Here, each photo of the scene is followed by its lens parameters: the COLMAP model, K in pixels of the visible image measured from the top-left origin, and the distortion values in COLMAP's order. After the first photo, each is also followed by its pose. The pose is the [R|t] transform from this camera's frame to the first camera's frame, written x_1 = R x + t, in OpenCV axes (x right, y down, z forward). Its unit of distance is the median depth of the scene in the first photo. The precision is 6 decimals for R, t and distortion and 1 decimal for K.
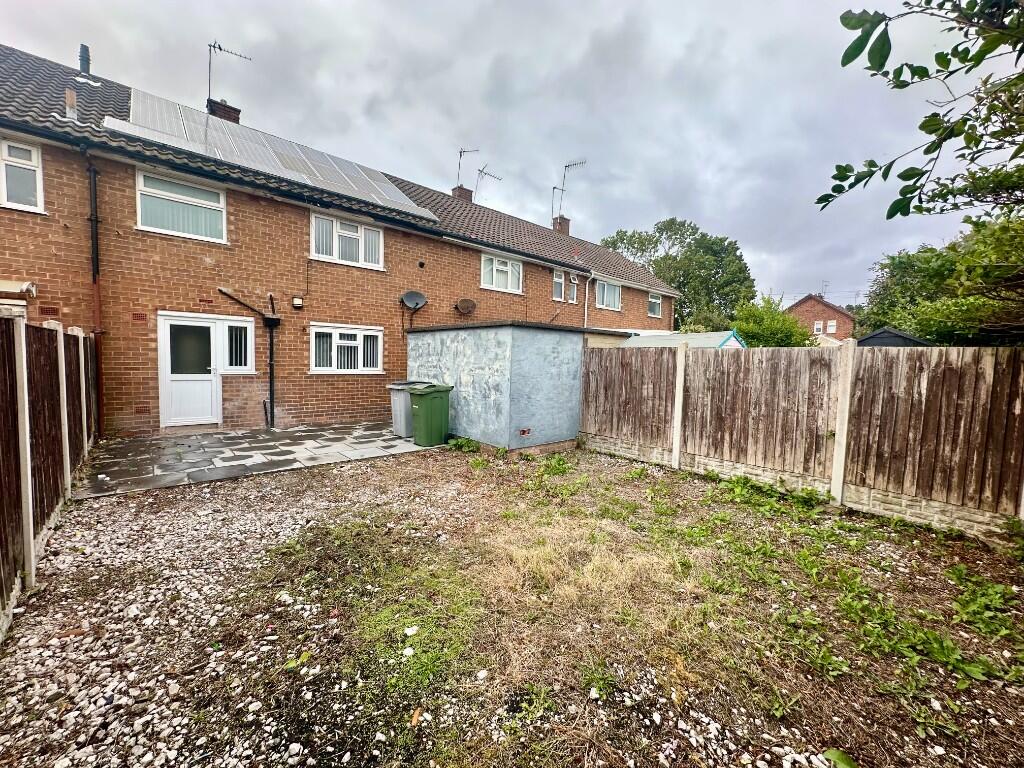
lens RADIAL K [[407.9, 0, 512.0], [0, 407.9, 384.0], [0, 0, 1]] dist [-0.000671, 0.000011]
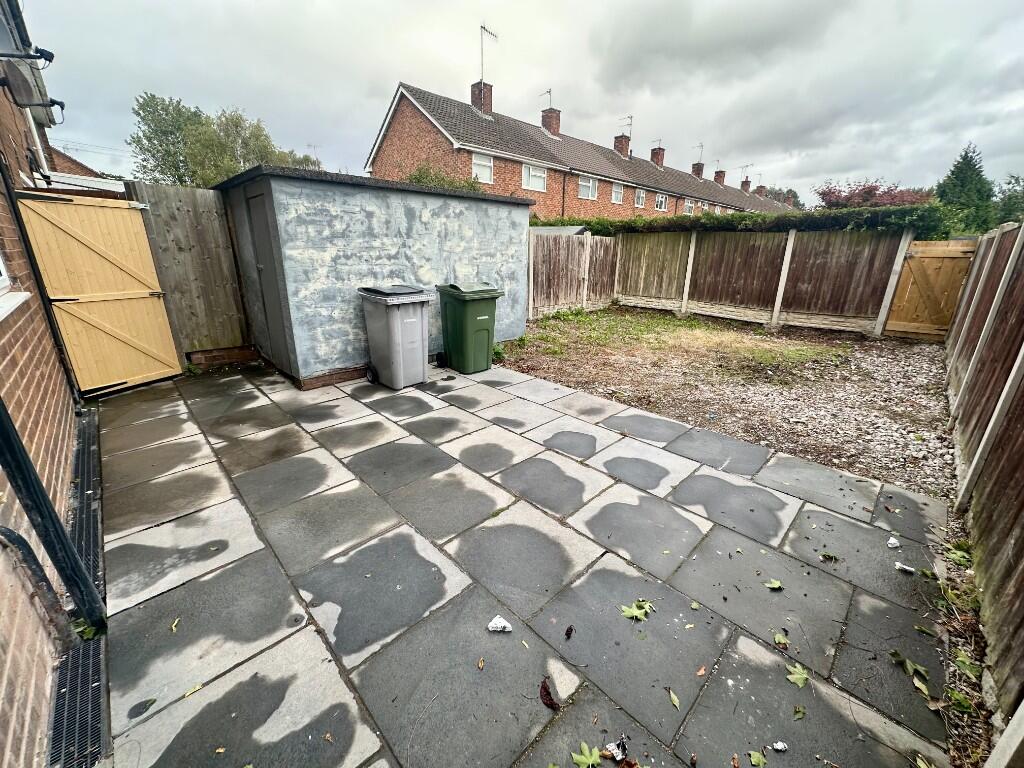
lens RADIAL K [[407.9, 0, 512.0], [0, 407.9, 384.0], [0, 0, 1]] dist [-0.000671, 0.000011]
pose [[-0.044187, -0.340165, 0.939327, -0.981196], [0.048363, 0.938415, 0.342110, -0.077119], [-0.997852, 0.060546, -0.025014, 1.039812]]
